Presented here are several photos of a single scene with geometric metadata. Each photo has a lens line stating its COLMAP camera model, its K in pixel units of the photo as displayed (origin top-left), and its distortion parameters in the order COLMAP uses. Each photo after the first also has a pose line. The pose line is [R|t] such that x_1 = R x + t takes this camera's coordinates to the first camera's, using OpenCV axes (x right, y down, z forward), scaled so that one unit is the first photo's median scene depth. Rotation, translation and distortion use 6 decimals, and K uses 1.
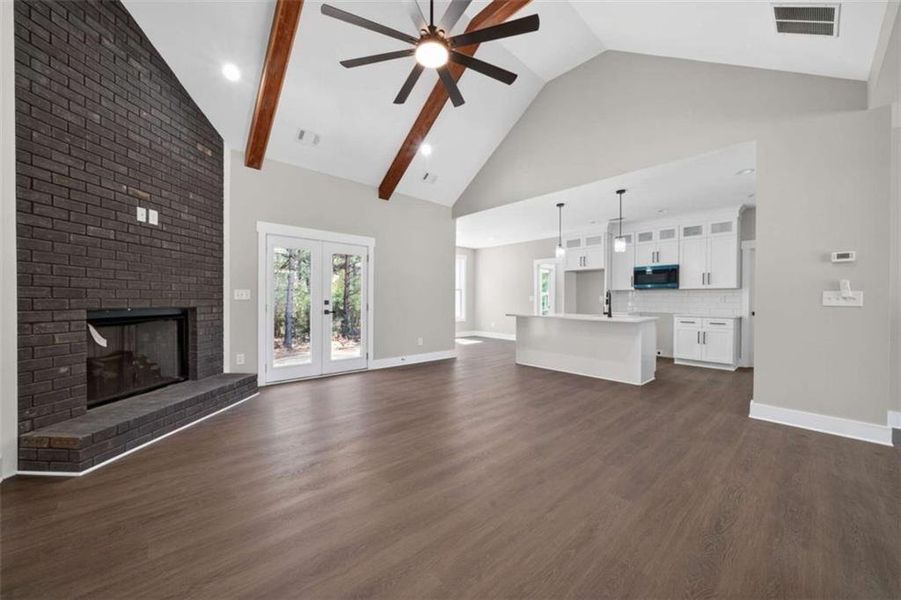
lens RADIAL K [[330.2, 0, 451.2], [0, 330.2, 302.1], [0, 0, 1]] dist [-0.002259, -0.000076]
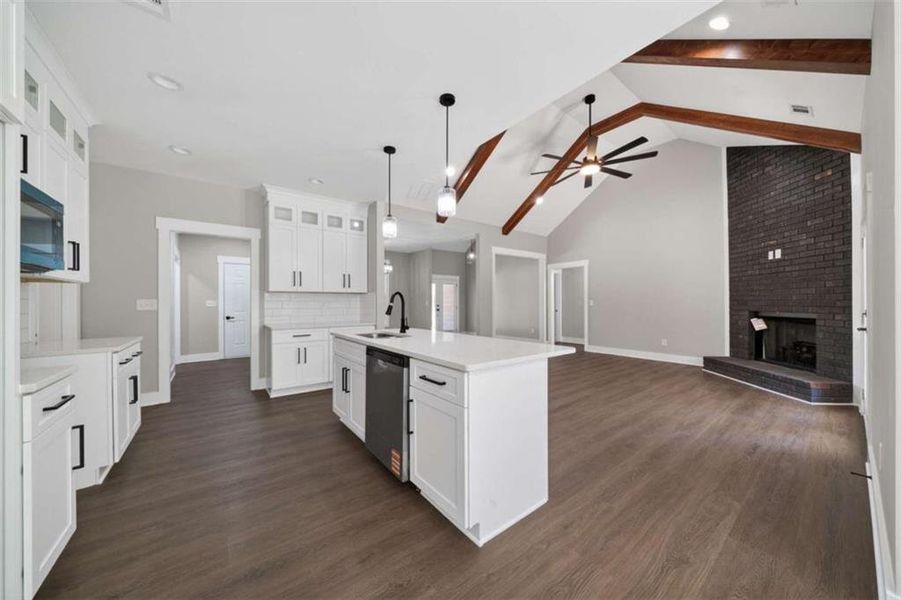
lens RADIAL K [[310.7, 0, 451.3], [0, 310.7, 302.2], [0, 0, 1]] dist [-0.002485, -0.000197]
pose [[-0.996730, -0.002853, 0.080753, 0.311838], [-0.002438, 0.999983, 0.005232, -0.018908], [-0.080767, 0.005018, -0.996720, 1.543450]]
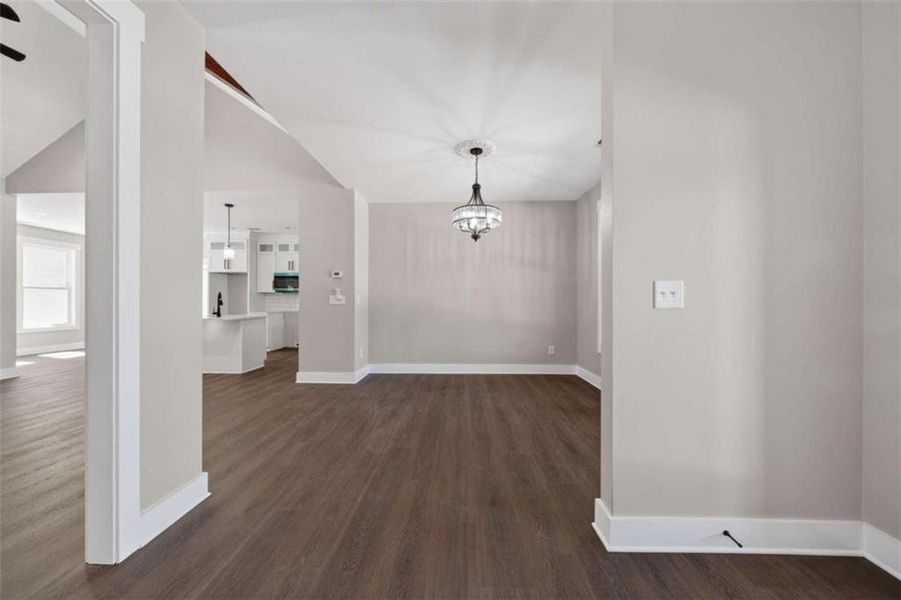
lens RADIAL K [[317.4, 0, 450.5], [0, 317.4, 300.0], [0, 0, 1]] dist [-0.001612, -0.000036]
pose [[0.699195, 0.001684, 0.714929, 0.249835], [0.007088, 0.999932, -0.009287, 0.005072], [-0.714895, 0.011561, 0.699136, -0.286626]]
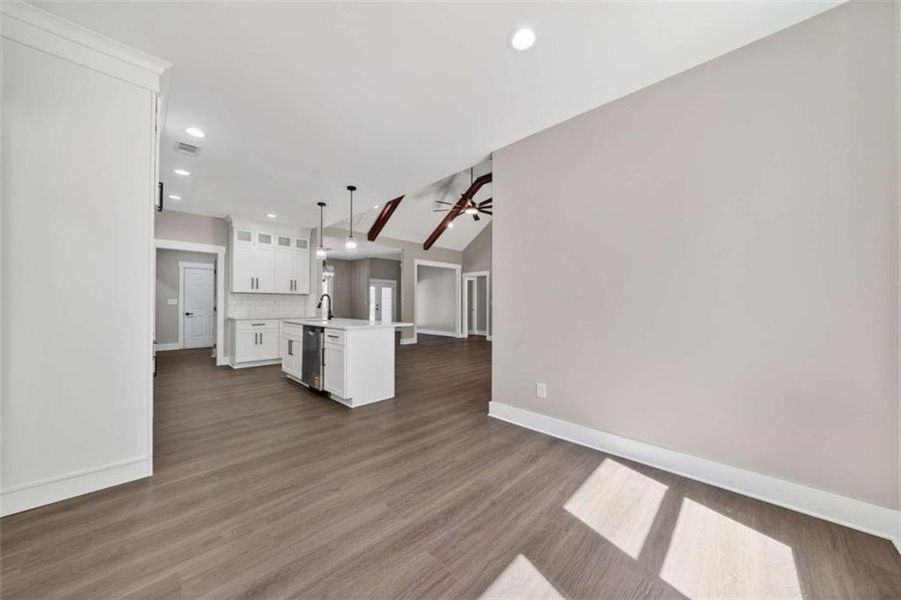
lens RADIAL K [[304.4, 0, 452.6], [0, 304.4, 302.4], [0, 0, 1]] dist [-0.002271, -0.000093]
pose [[-0.997764, -0.008053, -0.066342, 0.139304], [-0.008040, 0.999968, -0.000455, -0.012185], [0.066343, 0.000079, -0.997797, 1.910130]]
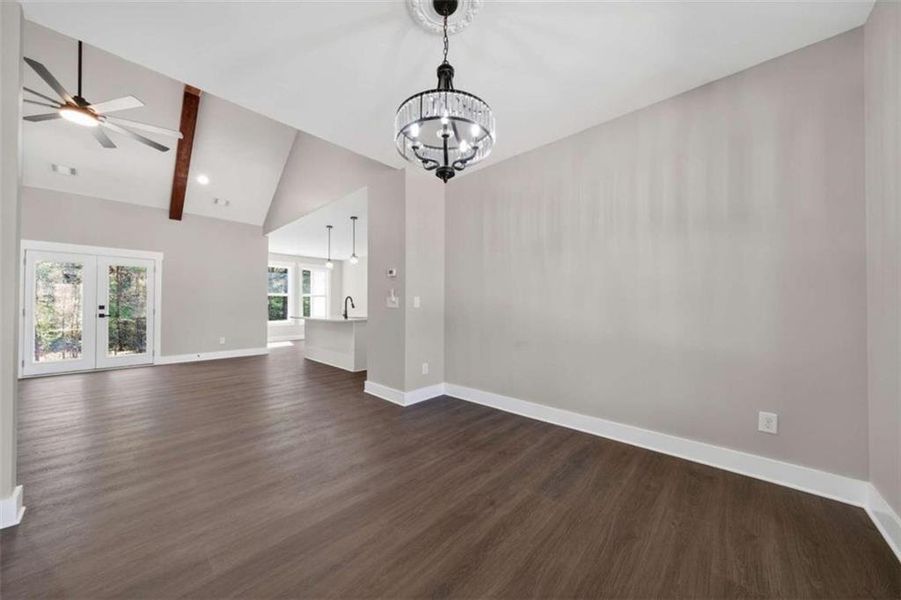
lens RADIAL K [[307.6, 0, 449.5], [0, 307.6, 303.3], [0, 0, 1]] dist [-0.000386, -0.000052]
pose [[0.996892, -0.003029, 0.078725, 0.734182], [0.004125, 0.999897, -0.013764, 0.006381], [-0.078676, 0.014046, 0.996801, -0.179584]]
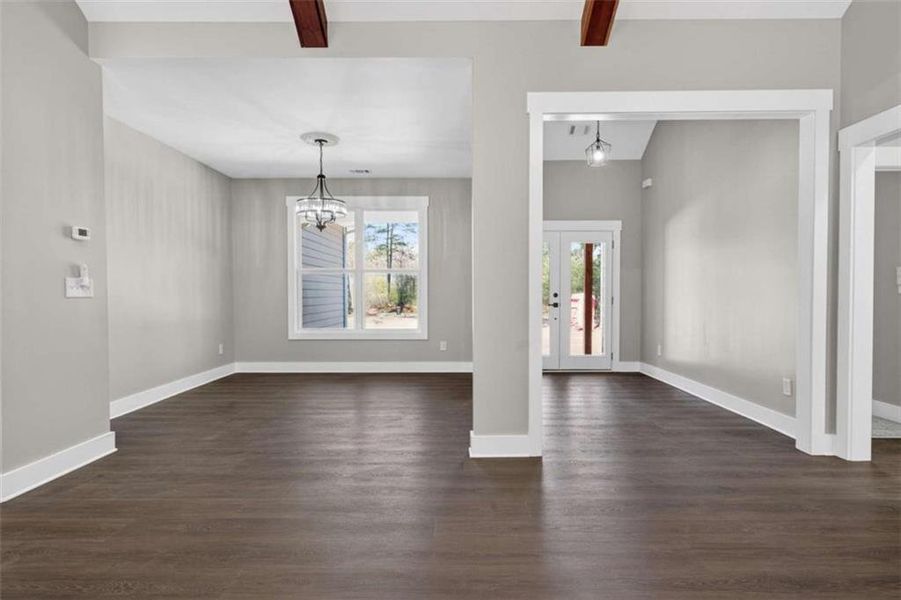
lens RADIAL K [[475.5, 0, 452.1], [0, 475.5, 301.2], [0, 0, 1]] dist [0.000796, 0.000682]
pose [[-0.737698, -0.014960, 0.674965, -0.111975], [0.004209, 0.999633, 0.026757, -0.002658], [-0.675118, 0.022580, -0.737365, 0.678433]]
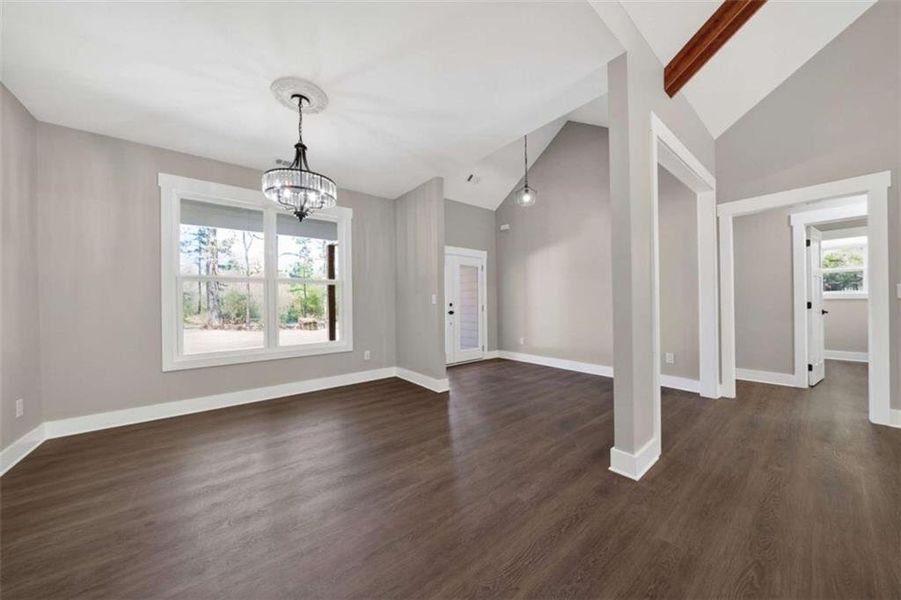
lens RADIAL K [[304.4, 0, 452.6], [0, 304.4, 302.4], [0, 0, 1]] dist [-0.002271, -0.000093]
pose [[-0.998548, 0.009479, 0.053021, 0.501590], [0.009939, 0.999915, 0.008416, -0.000620], [-0.052937, 0.008931, -0.998558, 0.583455]]
